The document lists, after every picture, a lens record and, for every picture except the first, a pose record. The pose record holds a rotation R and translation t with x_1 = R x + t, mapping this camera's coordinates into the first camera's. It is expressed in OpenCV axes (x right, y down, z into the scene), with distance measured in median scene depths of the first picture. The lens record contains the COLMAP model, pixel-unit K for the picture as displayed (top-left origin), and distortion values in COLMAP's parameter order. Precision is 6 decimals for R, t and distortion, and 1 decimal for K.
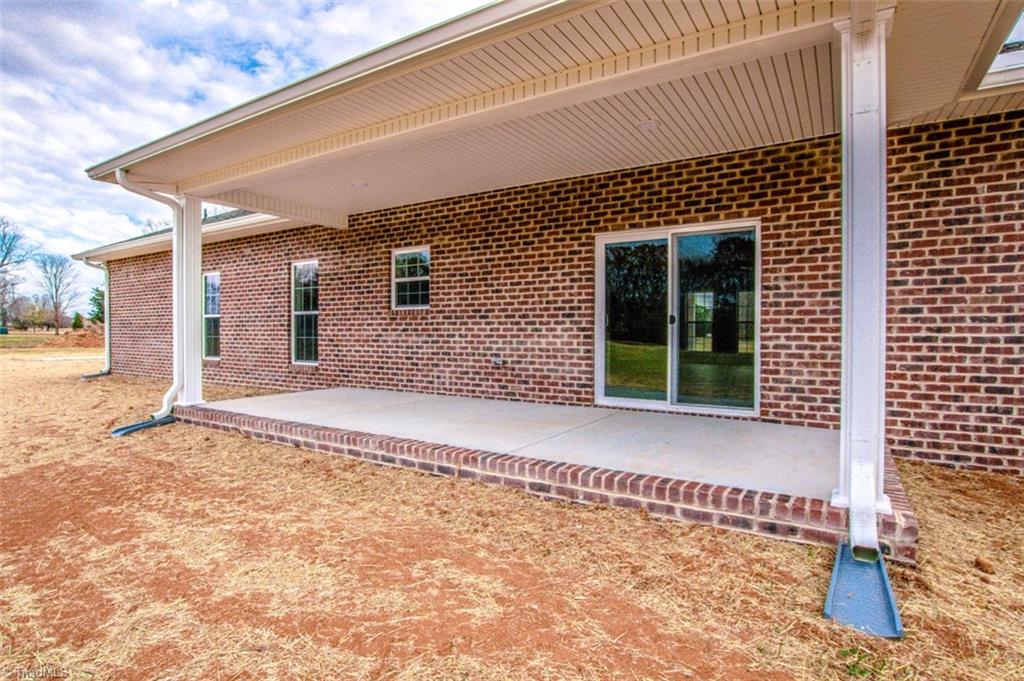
lens RADIAL K [[492.1, 0, 509.7], [0, 492.1, 336.2], [0, 0, 1]] dist [-0.020058, -0.000070]
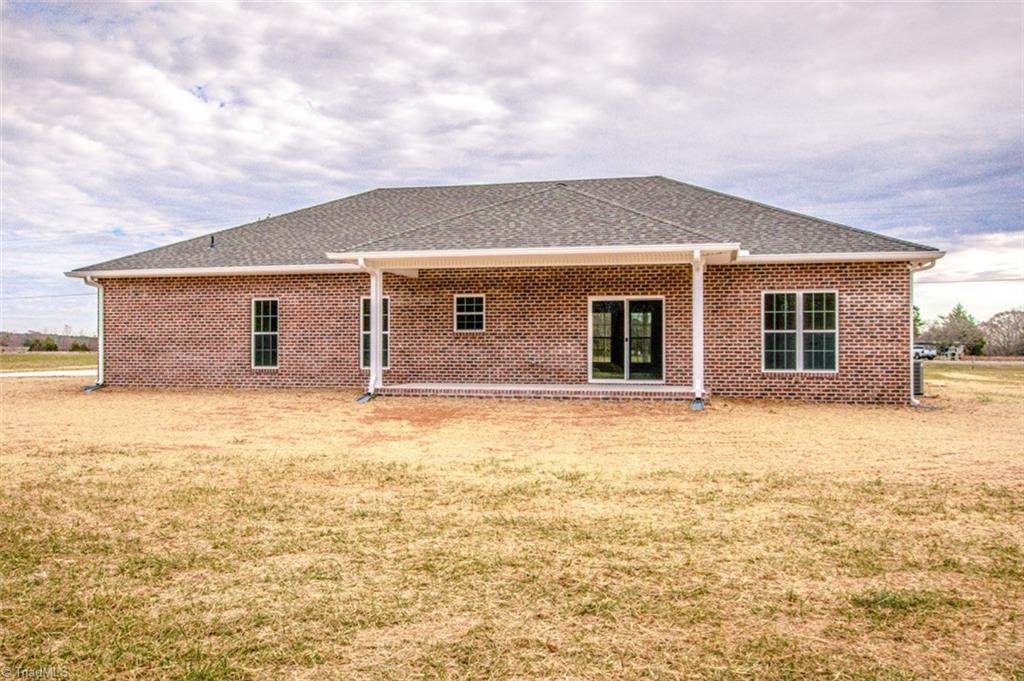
lens RADIAL K [[833.8, 0, 512.0], [0, 833.8, 340.5], [0, 0, 1]] dist [0.000097, -0.000318]
pose [[0.937376, 0.000106, 0.348319, -1.227073], [0.005015, 0.999892, -0.013800, 0.014147], [-0.348283, 0.014683, 0.937274, -1.943116]]
